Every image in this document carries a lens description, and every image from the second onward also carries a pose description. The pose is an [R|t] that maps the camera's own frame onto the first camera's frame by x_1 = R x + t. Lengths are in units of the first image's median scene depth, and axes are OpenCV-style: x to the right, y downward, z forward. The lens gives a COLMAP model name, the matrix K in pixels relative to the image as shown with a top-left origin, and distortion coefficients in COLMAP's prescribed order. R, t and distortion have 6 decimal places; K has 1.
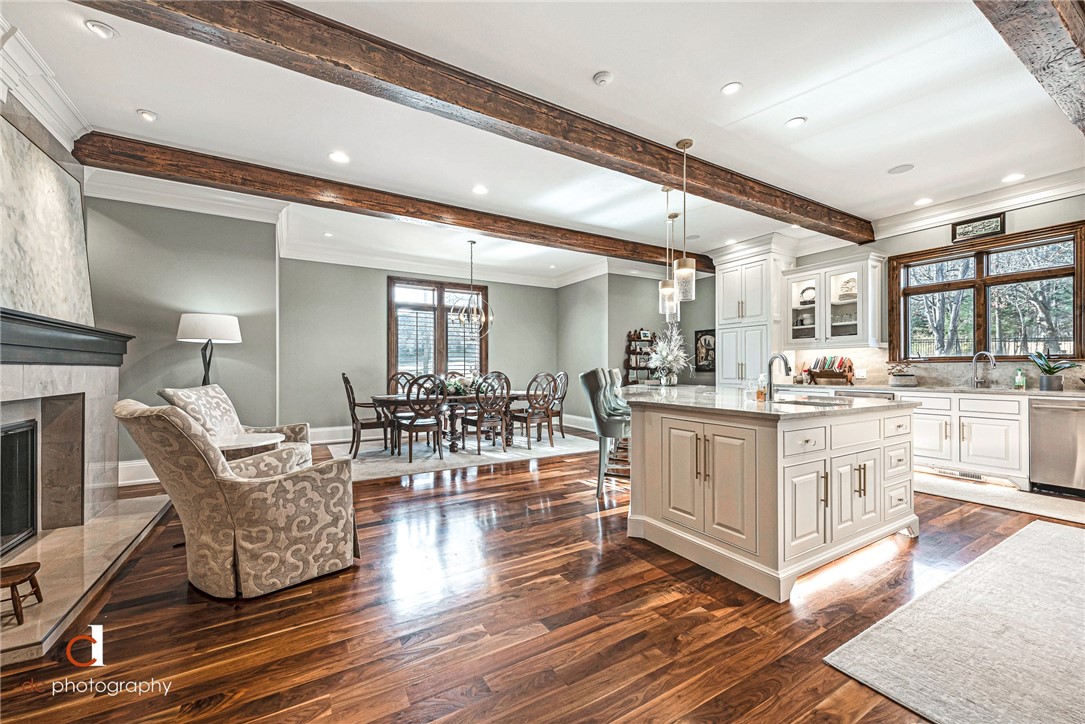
lens RADIAL K [[425.0, 0, 544.4], [0, 425.0, 365.9], [0, 0, 1]] dist [0.010072, -0.000354]
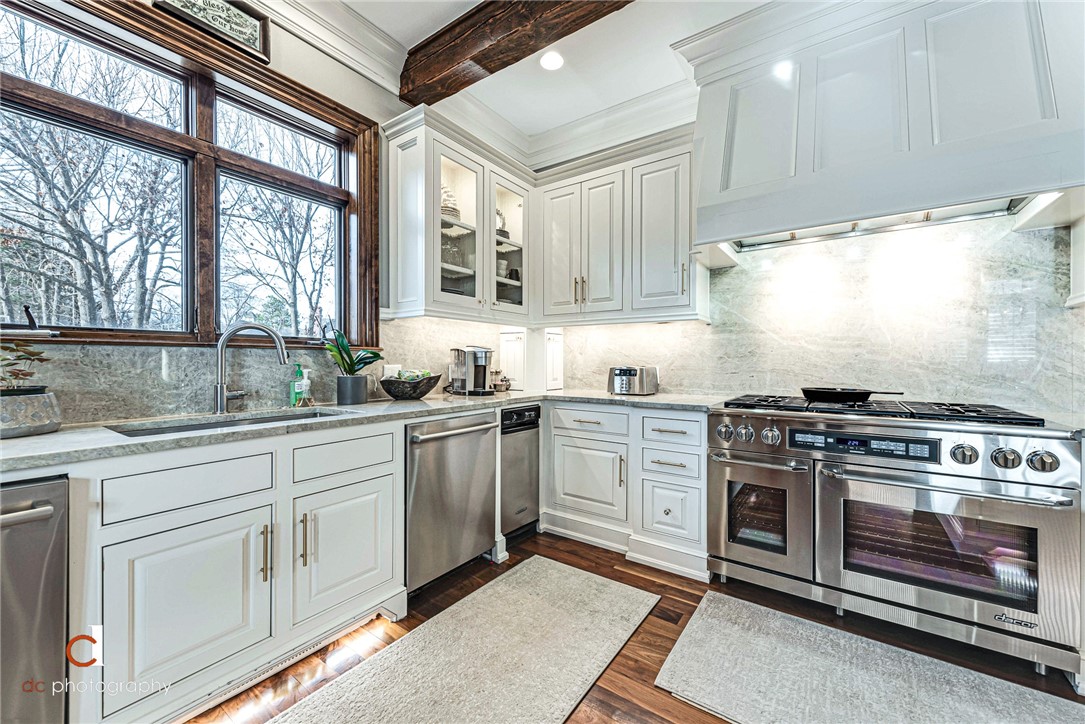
lens RADIAL K [[425.0, 0, 547.3], [0, 425.0, 361.9], [0, 0, 1]] dist [0.010072, -0.000354]
pose [[-0.401751, -0.003968, 0.915741, 0.506069], [-0.007683, 0.999970, 0.000963, 0.001715], [-0.915717, -0.006649, -0.401769, 0.859915]]
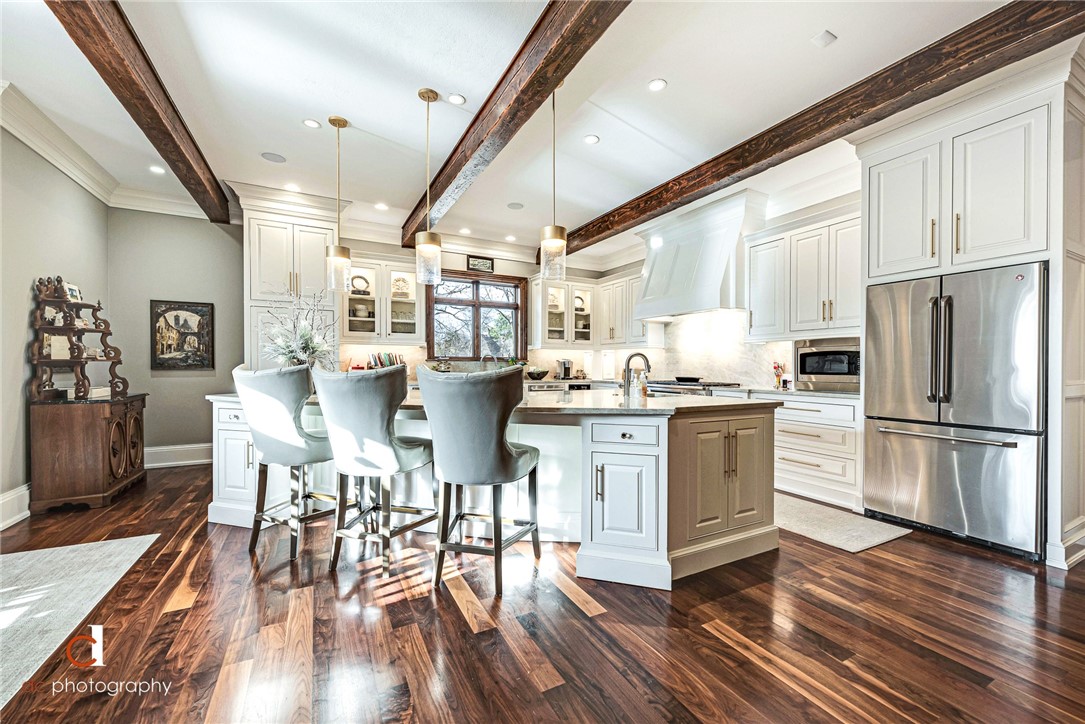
lens RADIAL K [[425.0, 0, 540.8], [0, 425.0, 368.3], [0, 0, 1]] dist [0.010072, -0.000354]
pose [[0.050630, -0.003872, 0.998710, -0.339601], [-0.010973, 0.999930, 0.004433, 0.005590], [-0.998657, -0.011183, 0.050584, 0.720722]]
